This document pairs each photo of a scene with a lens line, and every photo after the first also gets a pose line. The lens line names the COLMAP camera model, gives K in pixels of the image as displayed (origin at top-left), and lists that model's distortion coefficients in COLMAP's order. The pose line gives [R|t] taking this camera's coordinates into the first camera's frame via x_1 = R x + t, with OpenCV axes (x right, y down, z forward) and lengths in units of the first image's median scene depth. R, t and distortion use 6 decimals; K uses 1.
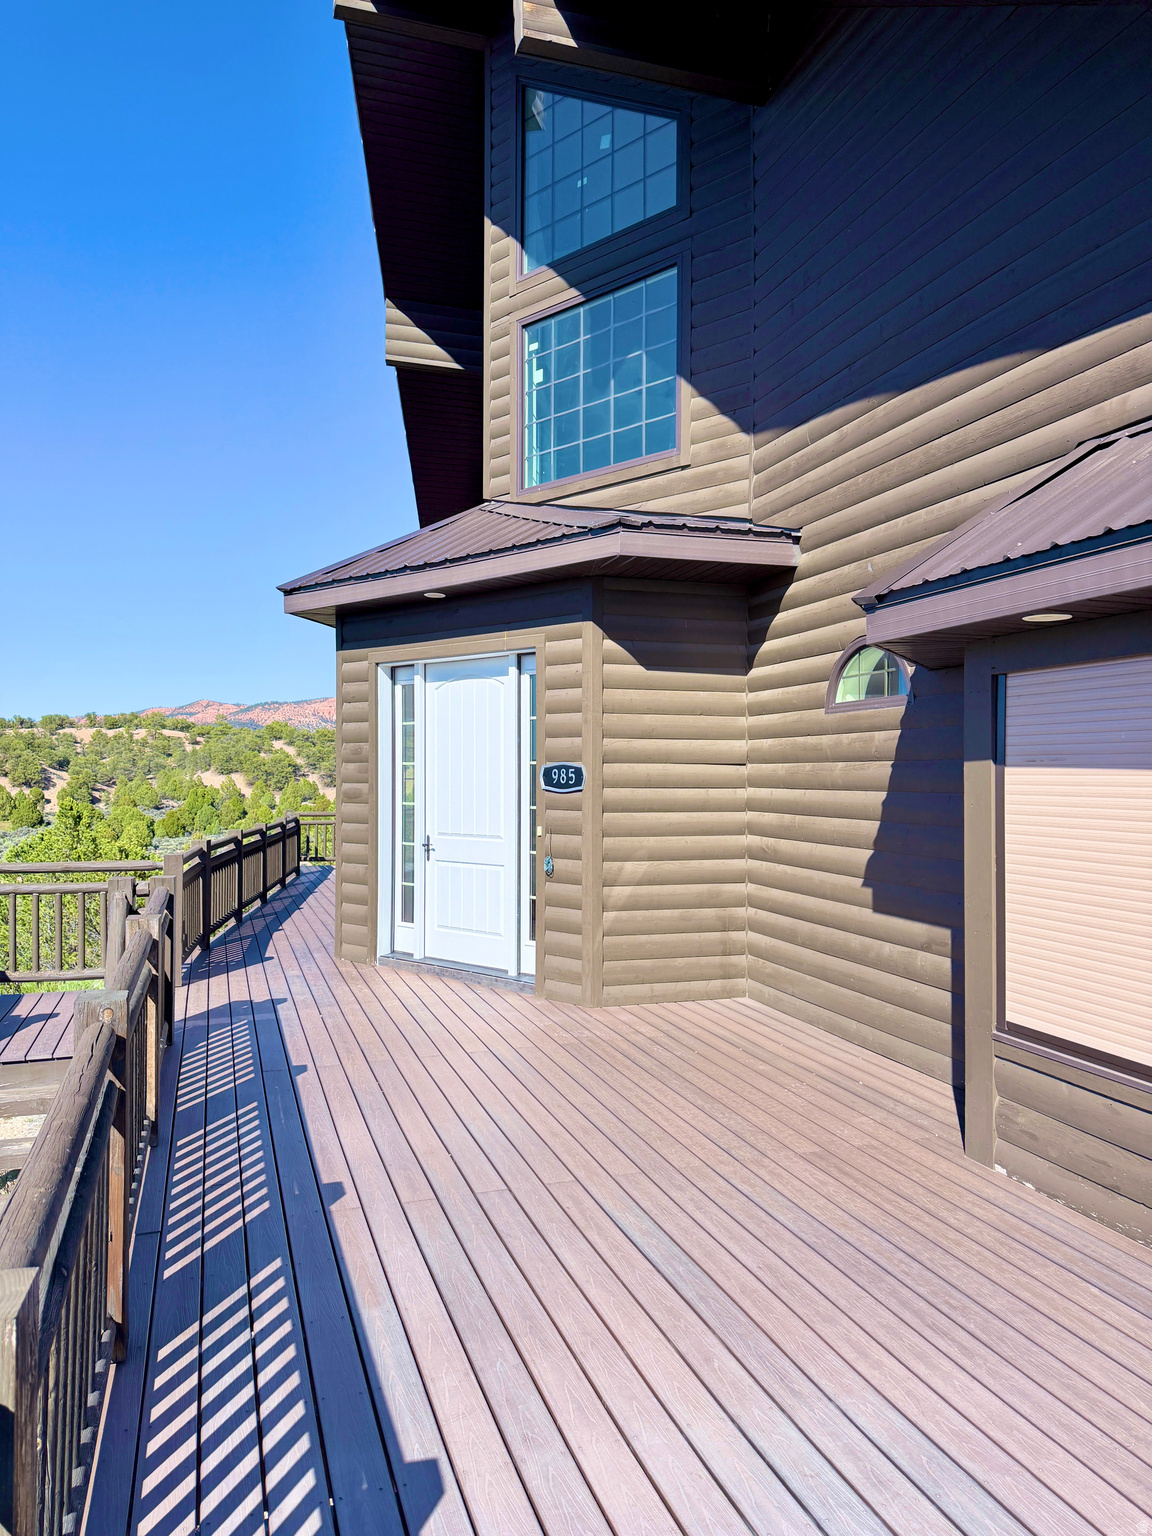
lens RADIAL K [[1080.3, 0, 576.0], [0, 1080.3, 768.0], [0, 0, 1]] dist [0.045436, -0.002005]
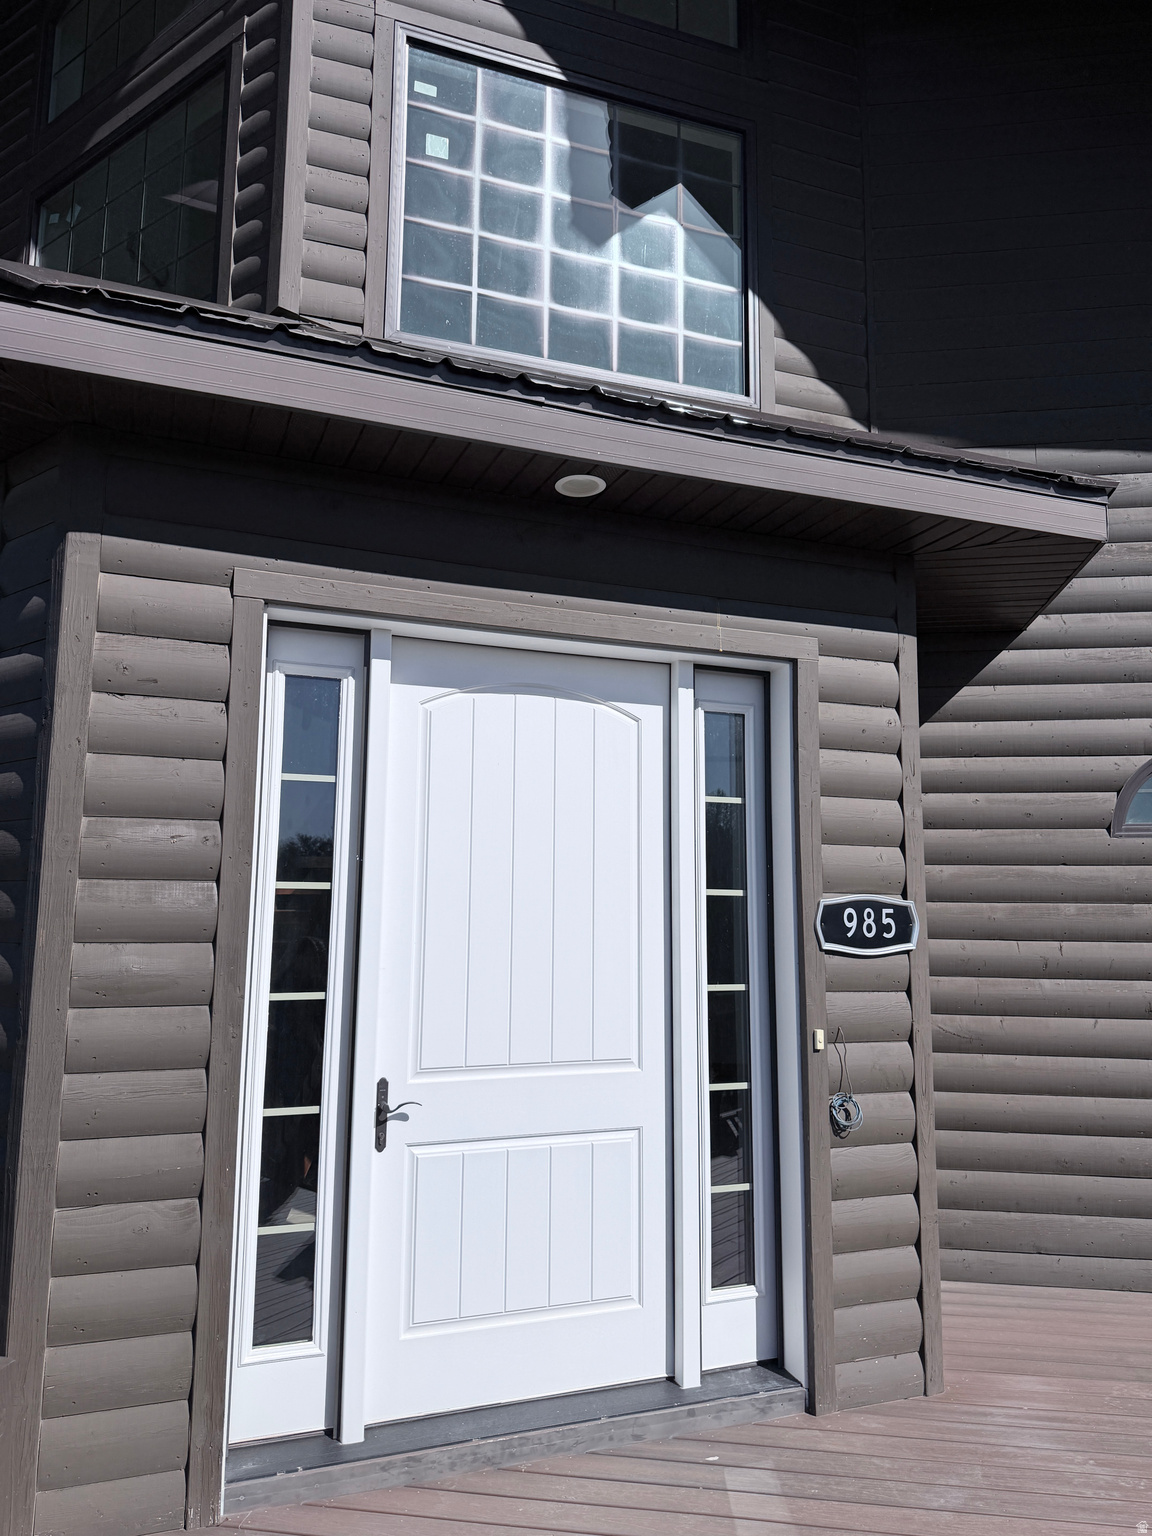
lens RADIAL K [[1080.3, 0, 576.0], [0, 1080.3, 768.0], [0, 0, 1]] dist [0.045436, -0.002005]
pose [[0.457125, 0.122868, 0.880874, -0.523200], [-0.012347, 0.991193, -0.131849, 0.004278], [-0.889317, 0.049395, 0.454616, 0.876814]]
